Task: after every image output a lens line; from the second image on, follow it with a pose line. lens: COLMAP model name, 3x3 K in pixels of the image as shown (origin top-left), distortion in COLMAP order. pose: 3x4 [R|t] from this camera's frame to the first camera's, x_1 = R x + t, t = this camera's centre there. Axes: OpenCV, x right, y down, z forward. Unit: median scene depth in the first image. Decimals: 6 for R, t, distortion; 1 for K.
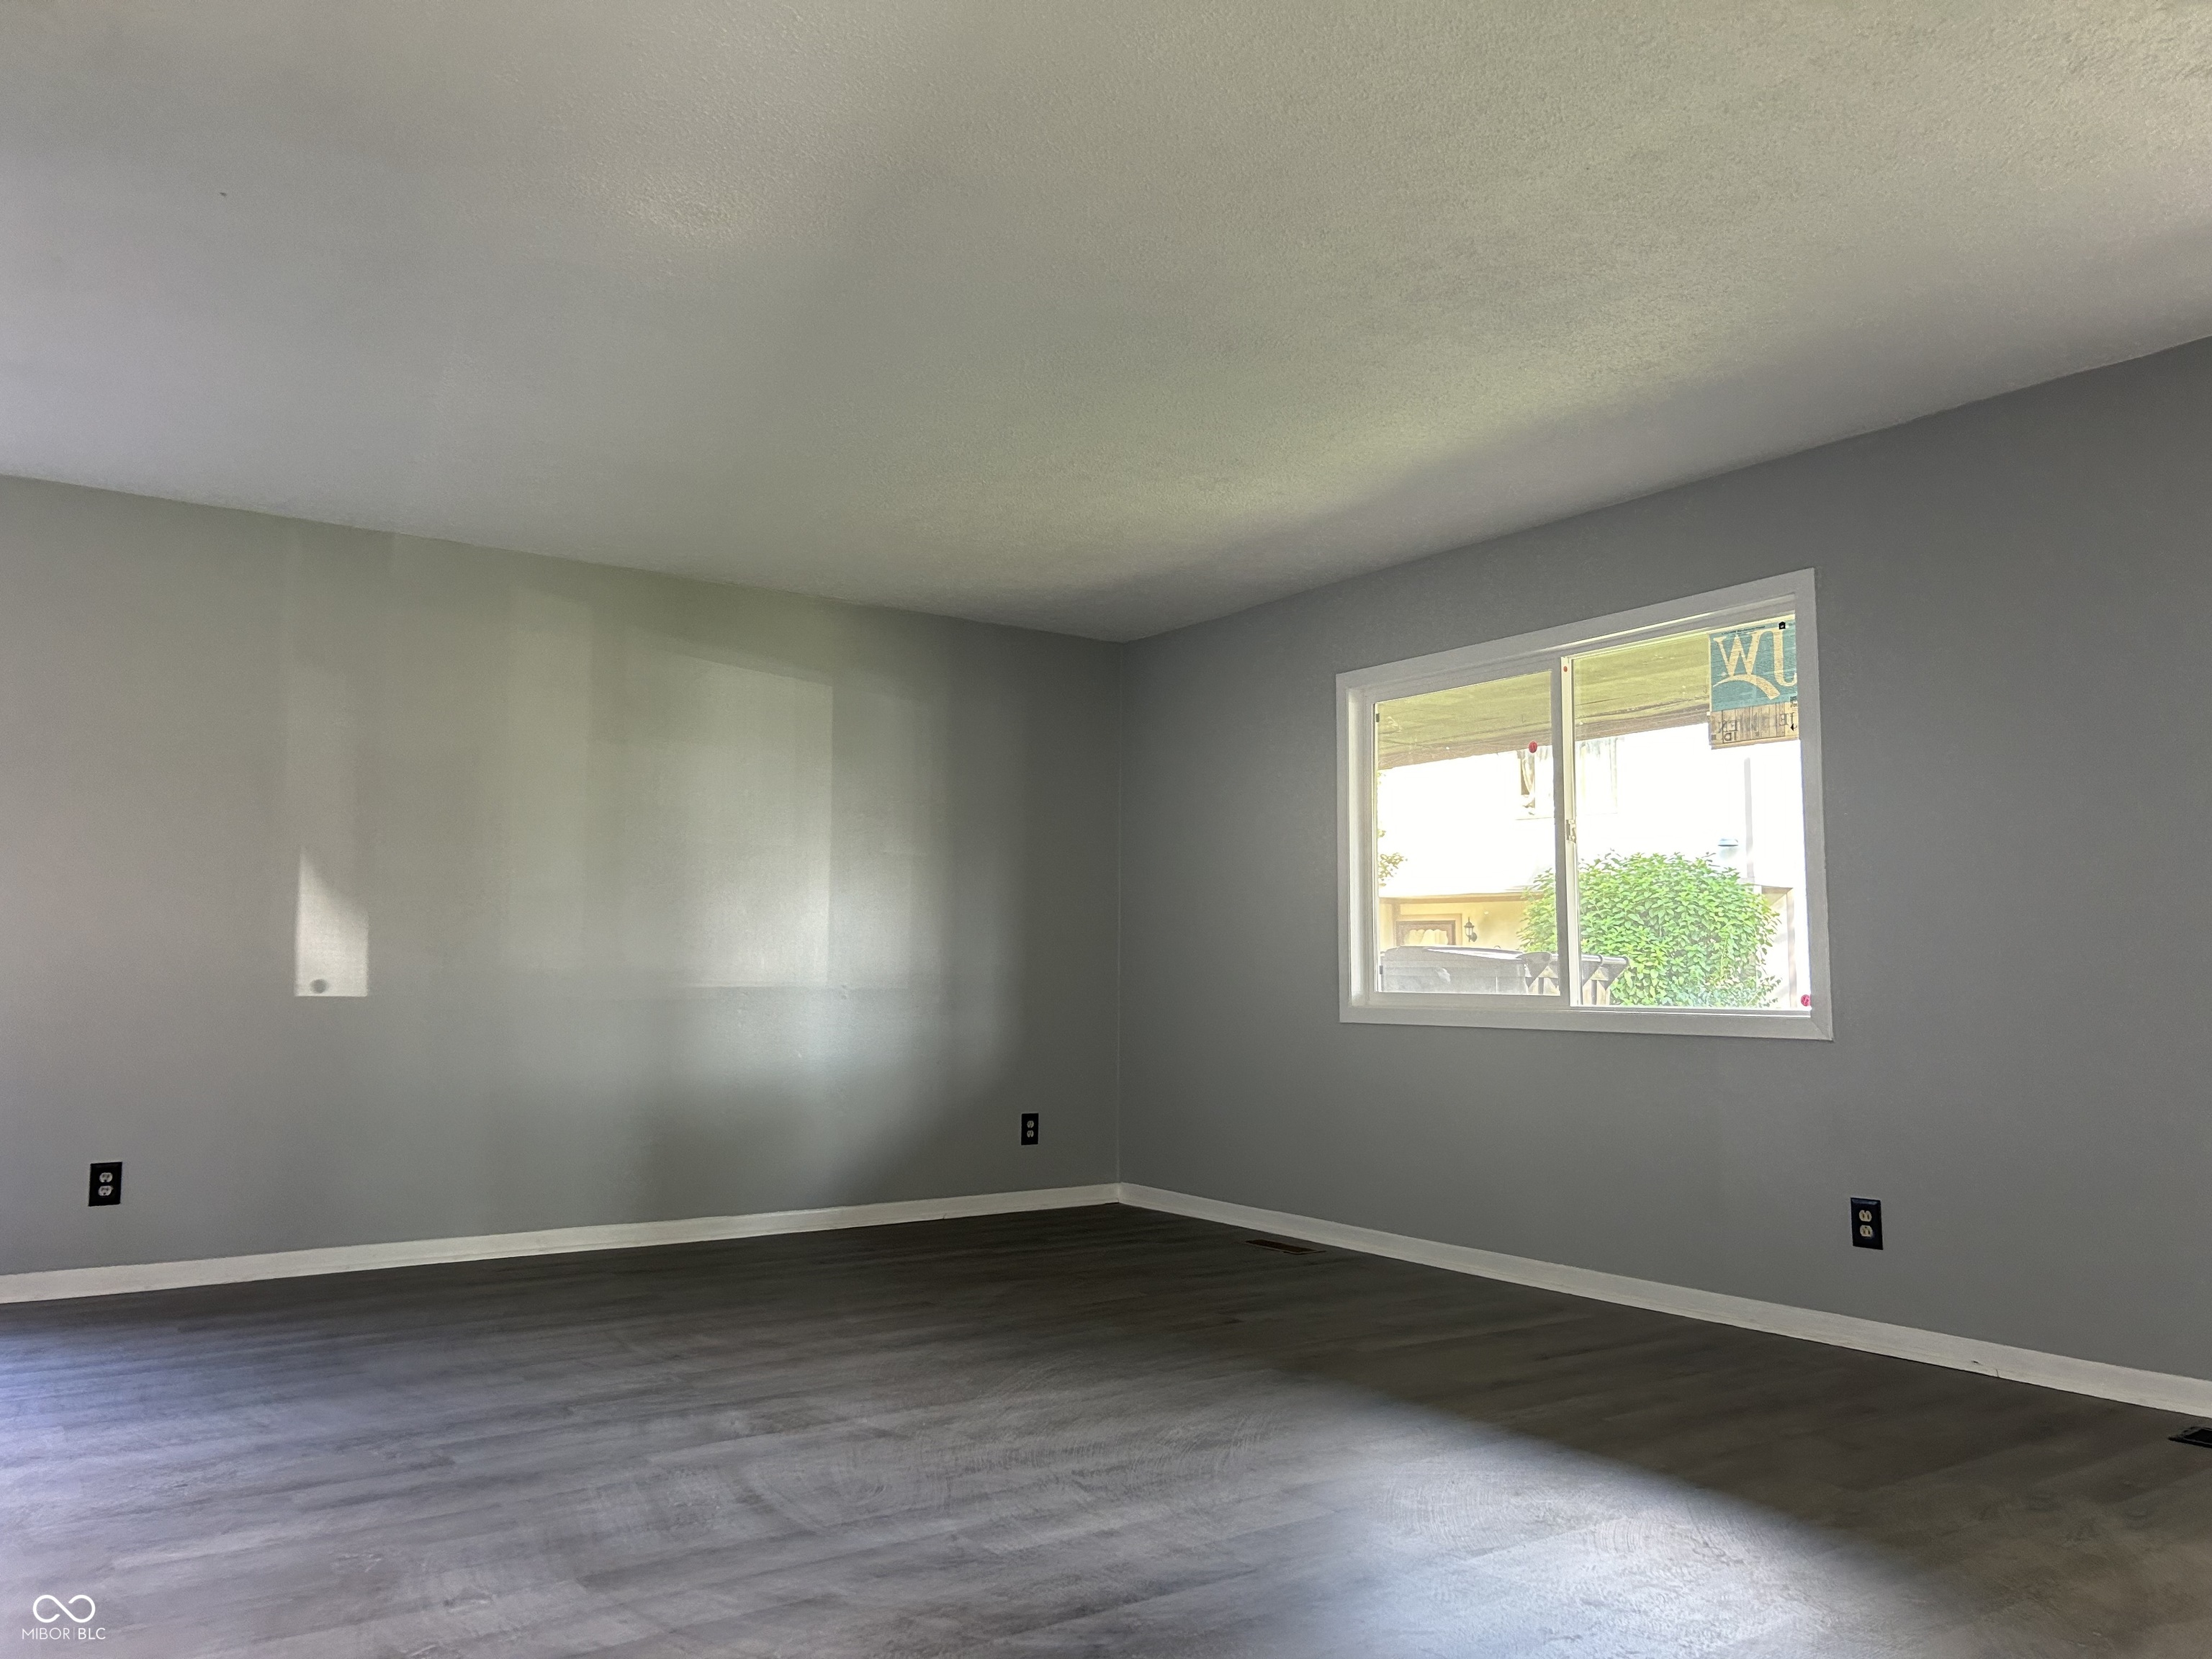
lens RADIAL K [[1698.1, 0, 1106.0], [0, 1698.1, 829.5], [0, 0, 1]] dist [0.002702, -0.007620]
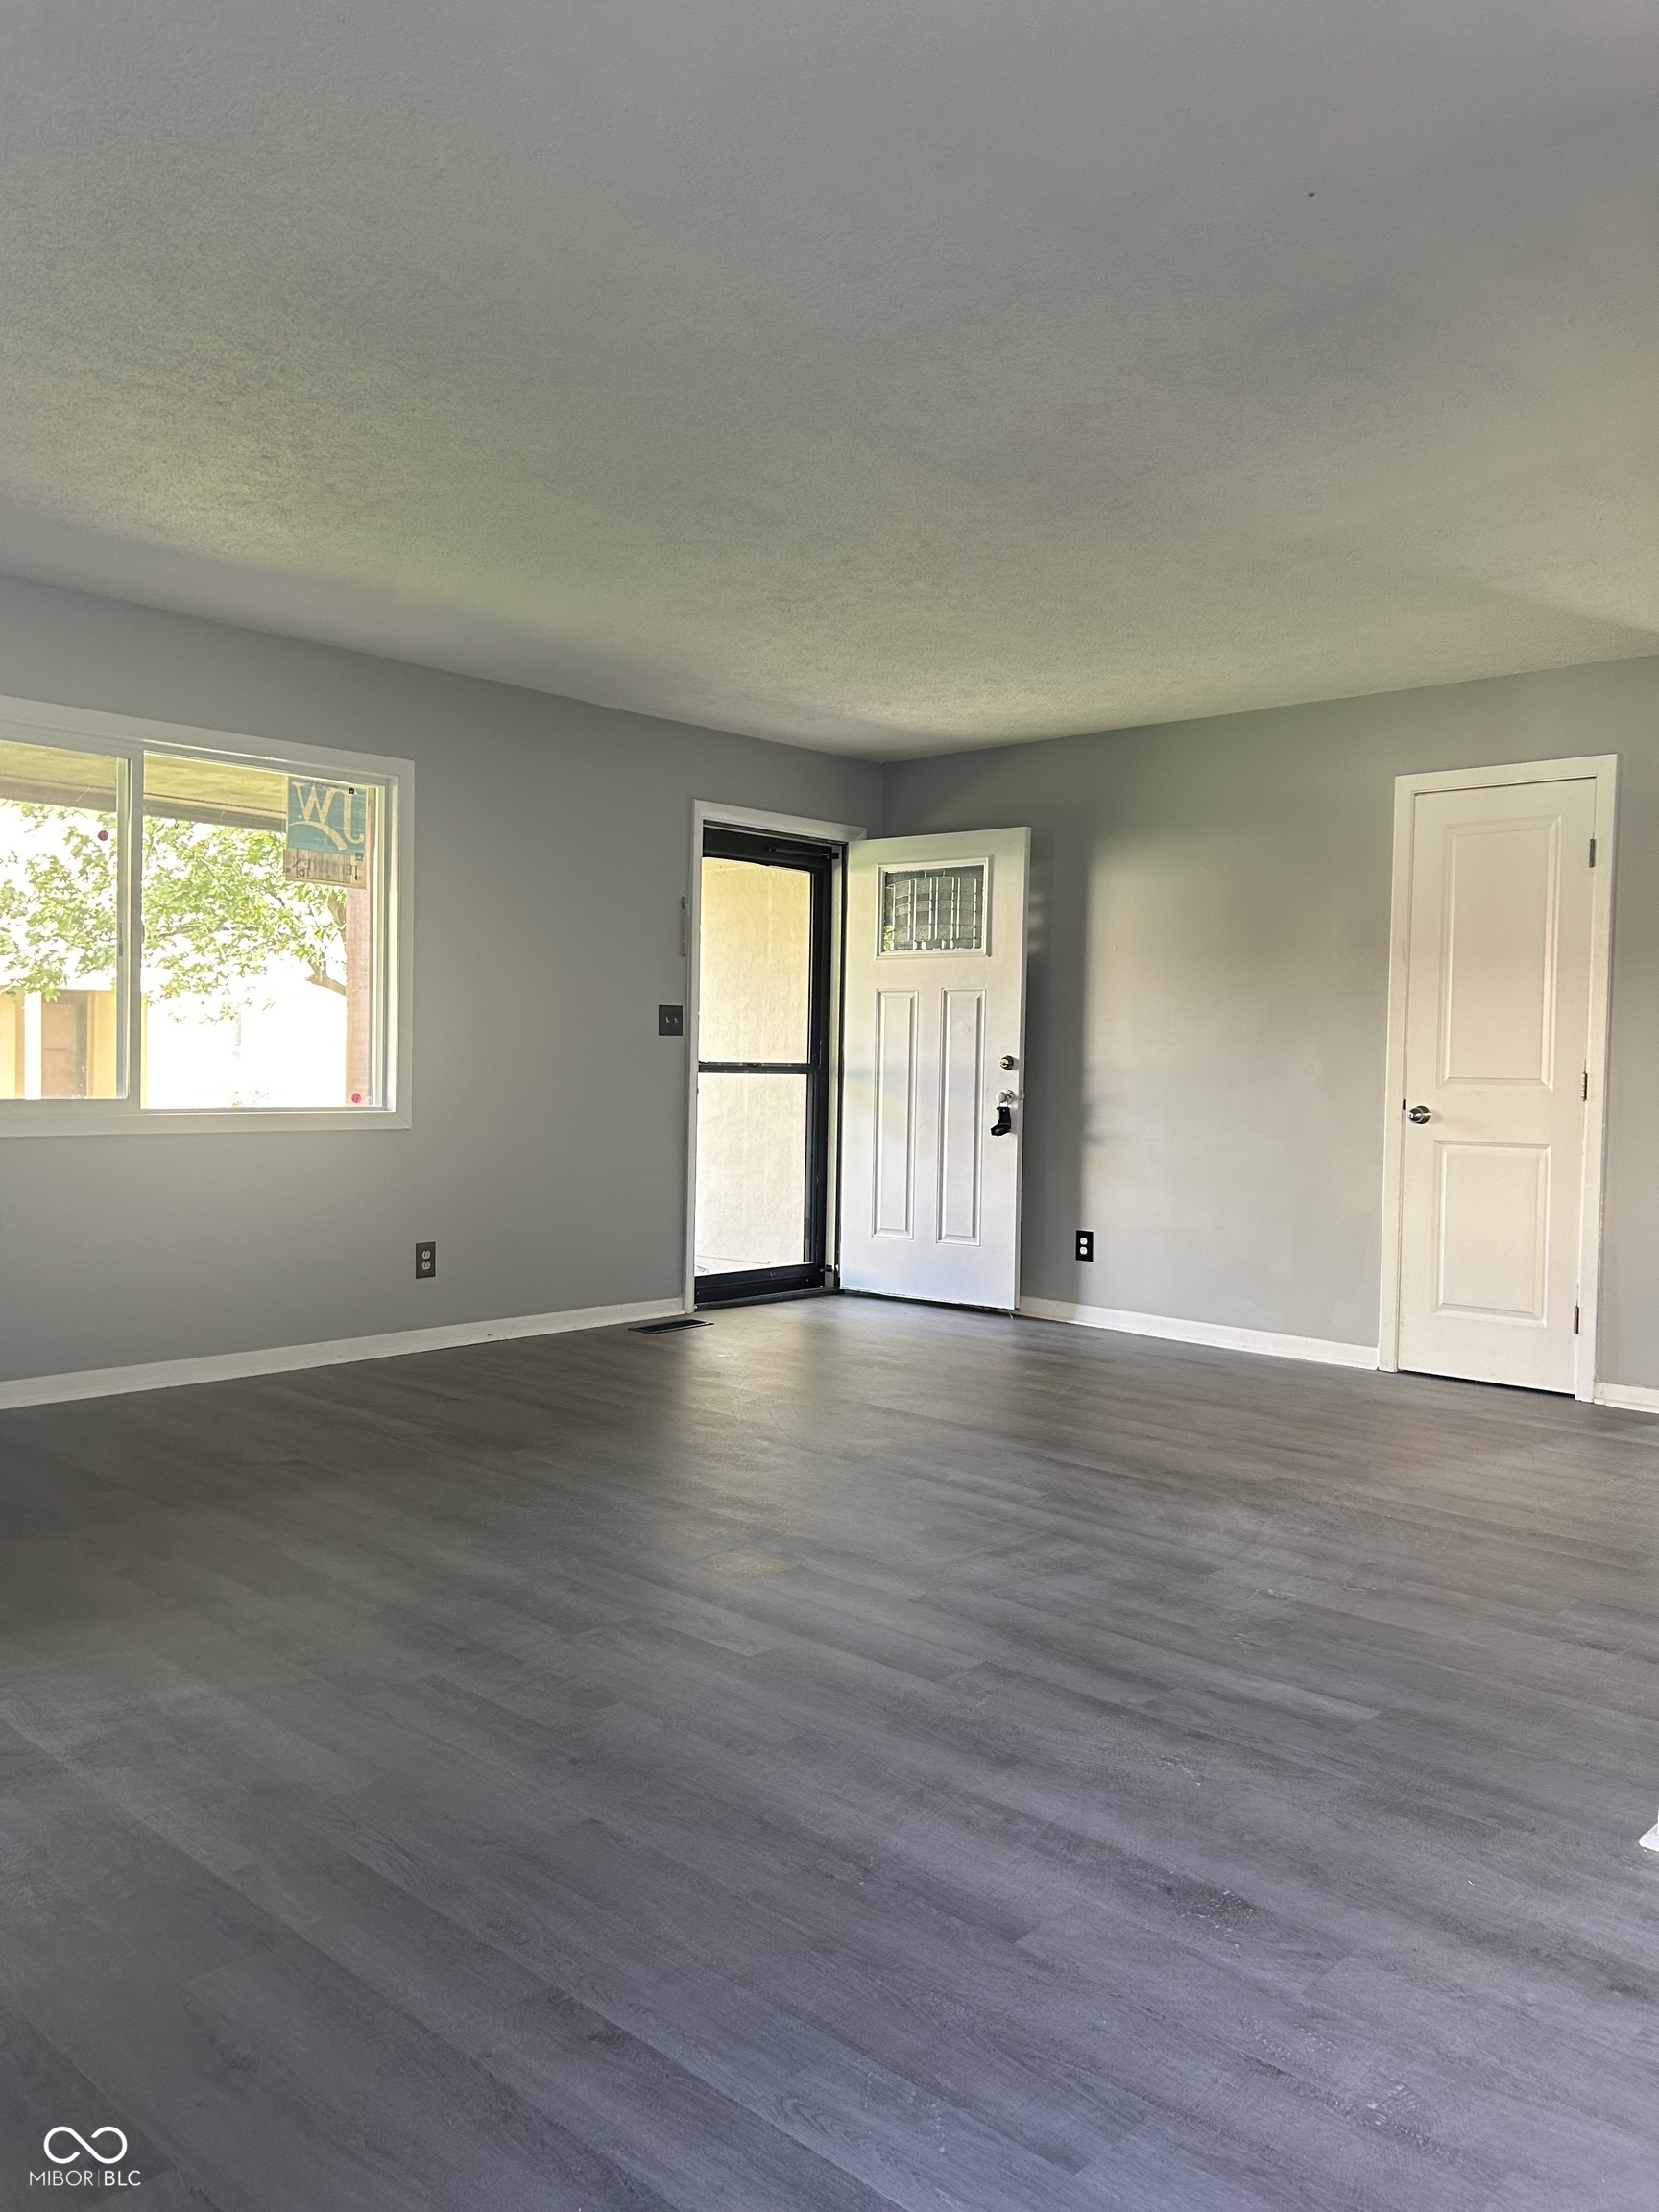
lens RADIAL K [[1698.1, 0, 829.5], [0, 1698.1, 1106.0], [0, 0, 1]] dist [0.002702, -0.007620]
pose [[-0.220135, -0.038433, 0.974712, -1.285220], [-0.109993, 0.993829, 0.014346, 0.071855], [-0.969248, -0.104053, -0.223004, 1.355882]]
